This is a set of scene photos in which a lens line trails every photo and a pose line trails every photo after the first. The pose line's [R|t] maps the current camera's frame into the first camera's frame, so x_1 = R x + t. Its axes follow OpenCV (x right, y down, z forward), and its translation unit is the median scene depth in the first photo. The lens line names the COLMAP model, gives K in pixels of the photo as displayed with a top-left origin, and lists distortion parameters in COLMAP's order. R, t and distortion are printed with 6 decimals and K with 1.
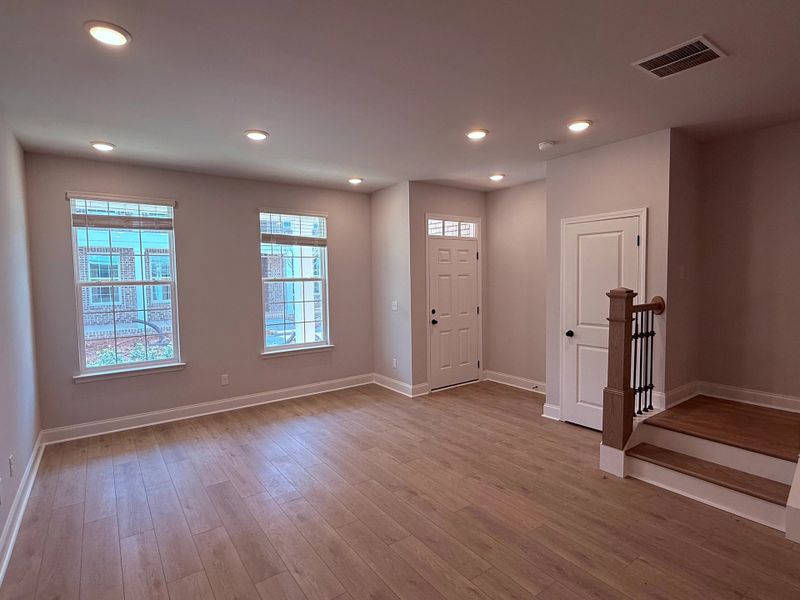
lens RADIAL K [[420.3, 0, 400.3], [0, 420.3, 299.6], [0, 0, 1]] dist [-0.004191, 0.001909]
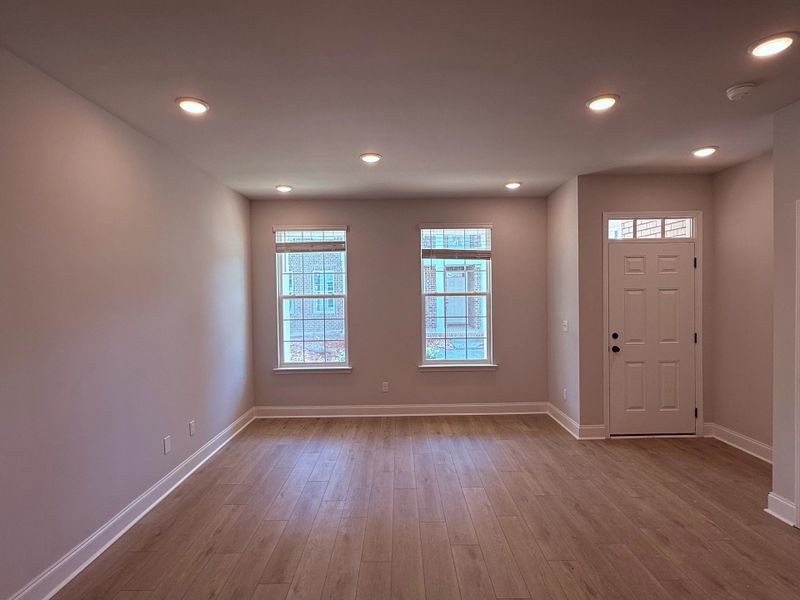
lens RADIAL K [[420.3, 0, 394.0], [0, 420.3, 302.3], [0, 0, 1]] dist [-0.004191, 0.001909]
pose [[0.812650, 0.017448, -0.582490, 0.242837], [-0.030554, 0.999453, -0.012689, -0.014345], [0.581950, 0.028110, 0.812739, 0.142559]]
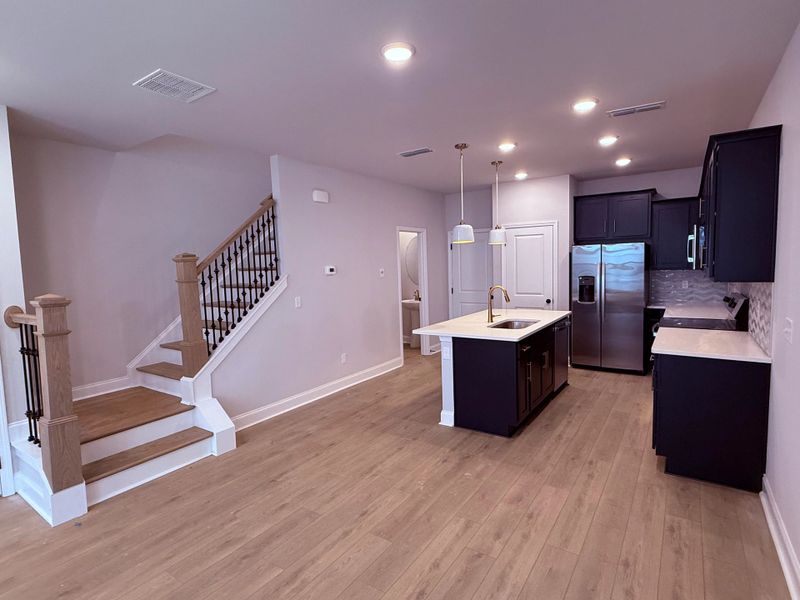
lens RADIAL K [[420.3, 0, 395.7], [0, 420.3, 298.1], [0, 0, 1]] dist [-0.004191, 0.001909]
pose [[-0.335319, -0.053337, 0.940594, -0.329588], [0.085899, 0.992506, 0.086904, -0.024493], [-0.938180, 0.109937, -0.328225, 0.442682]]
